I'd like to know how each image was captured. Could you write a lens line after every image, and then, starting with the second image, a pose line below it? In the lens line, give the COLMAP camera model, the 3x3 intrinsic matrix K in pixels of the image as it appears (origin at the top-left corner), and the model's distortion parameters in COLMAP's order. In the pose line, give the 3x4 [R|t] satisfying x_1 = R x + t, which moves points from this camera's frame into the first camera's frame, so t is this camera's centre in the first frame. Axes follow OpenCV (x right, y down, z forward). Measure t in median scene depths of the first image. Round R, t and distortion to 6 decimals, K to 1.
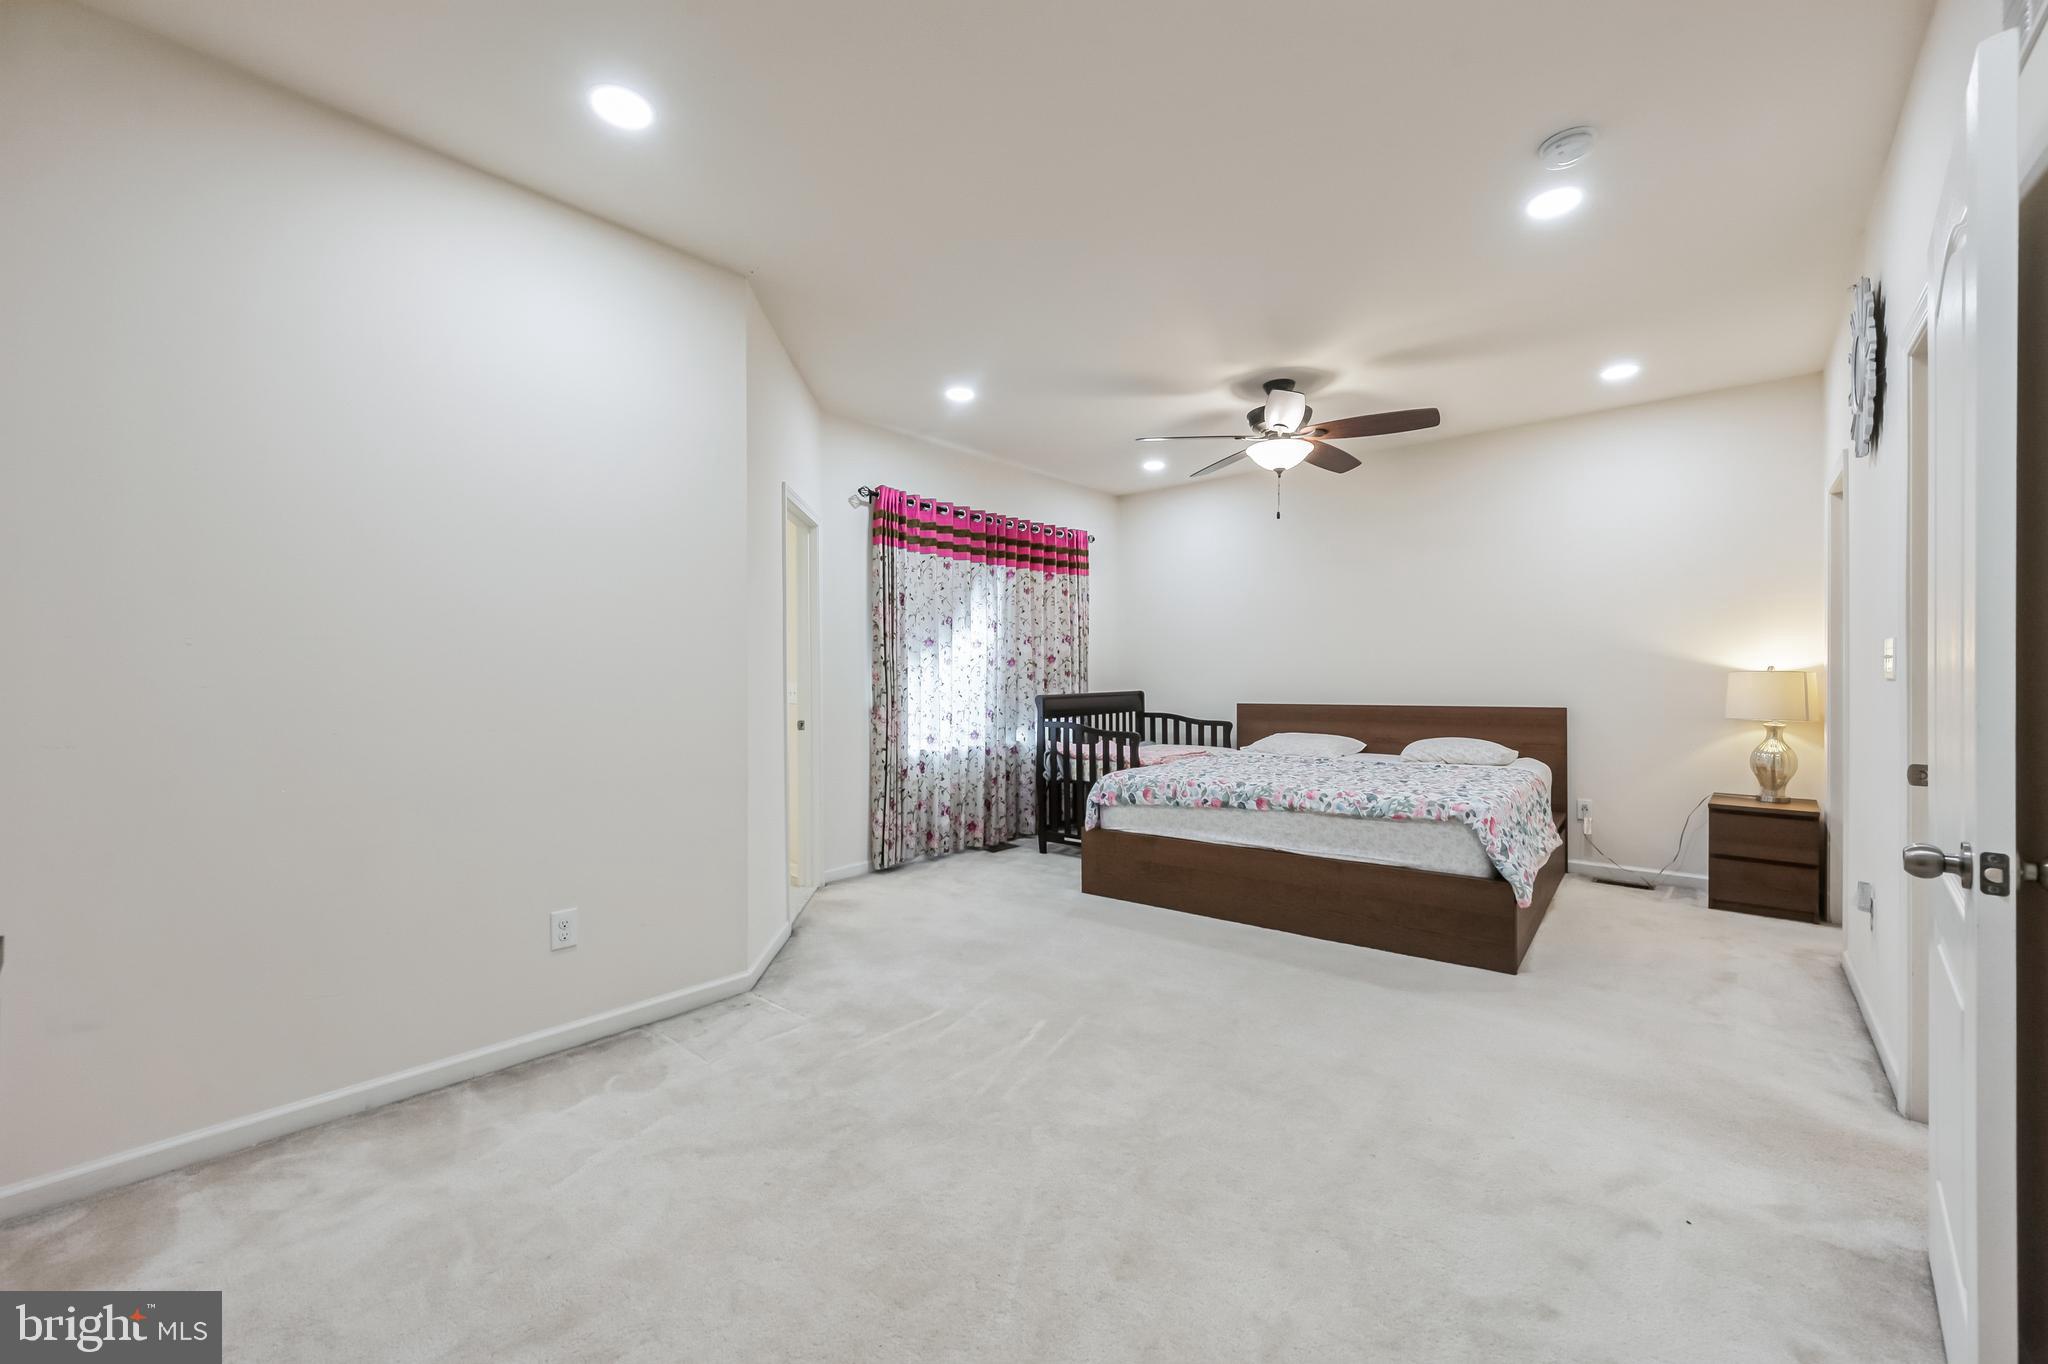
lens RADIAL K [[818.6, 0, 1024.2], [0, 818.6, 678.2], [0, 0, 1]] dist [-0.000824, -0.000029]
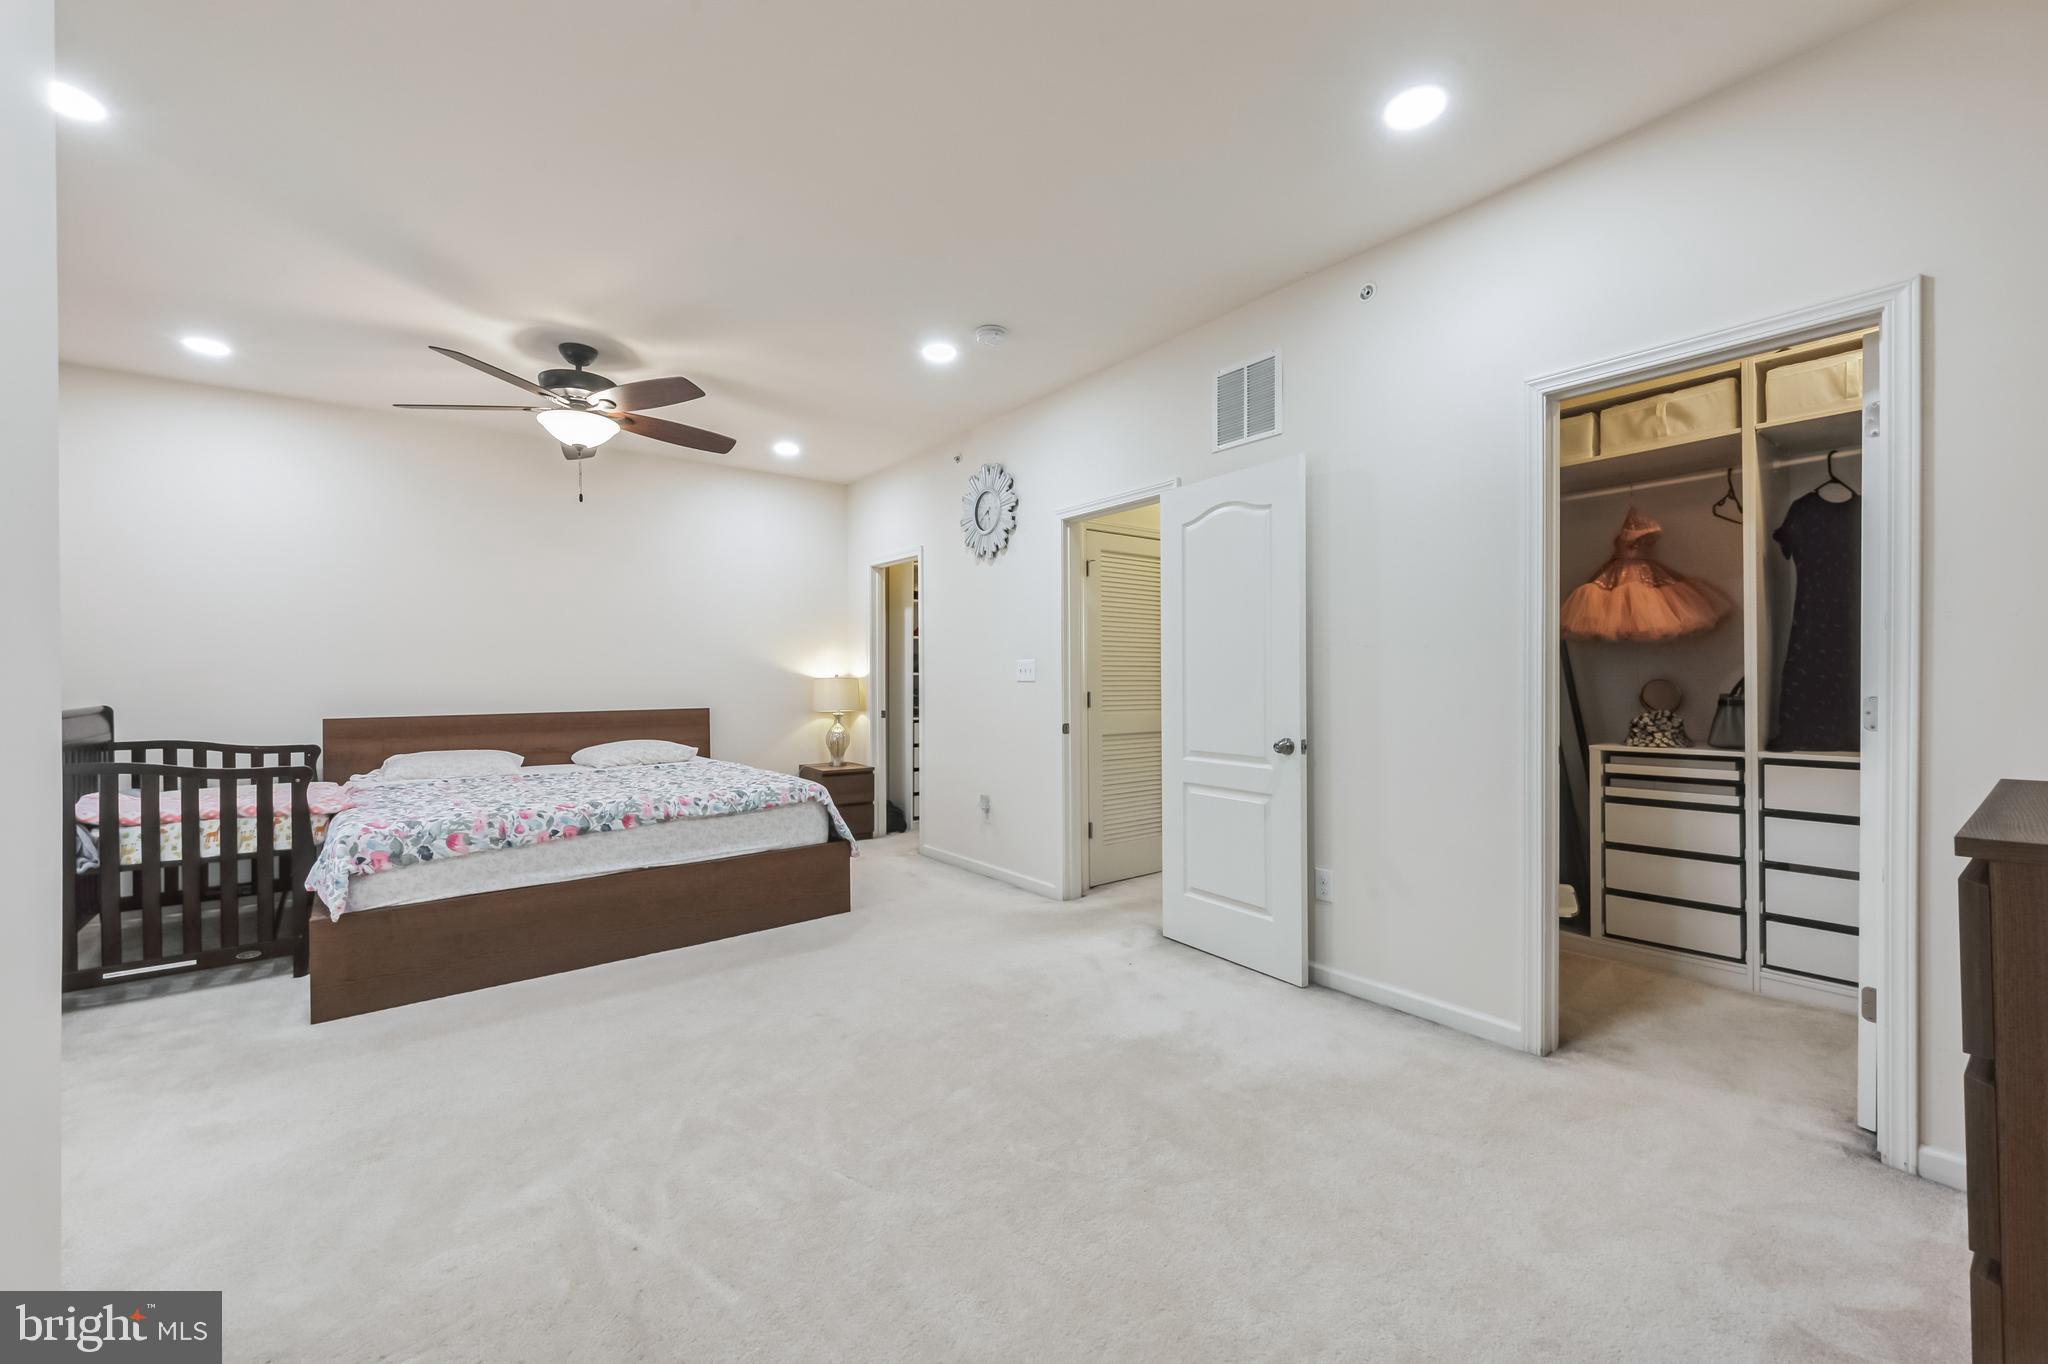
lens RADIAL K [[818.6, 0, 1024.2], [0, 818.6, 678.2], [0, 0, 1]] dist [-0.000824, -0.000029]
pose [[0.192469, 0.006875, 0.981279, -0.488225], [0.004126, 0.999961, -0.007815, 0.004733], [-0.981294, 0.005553, 0.192434, 0.380411]]
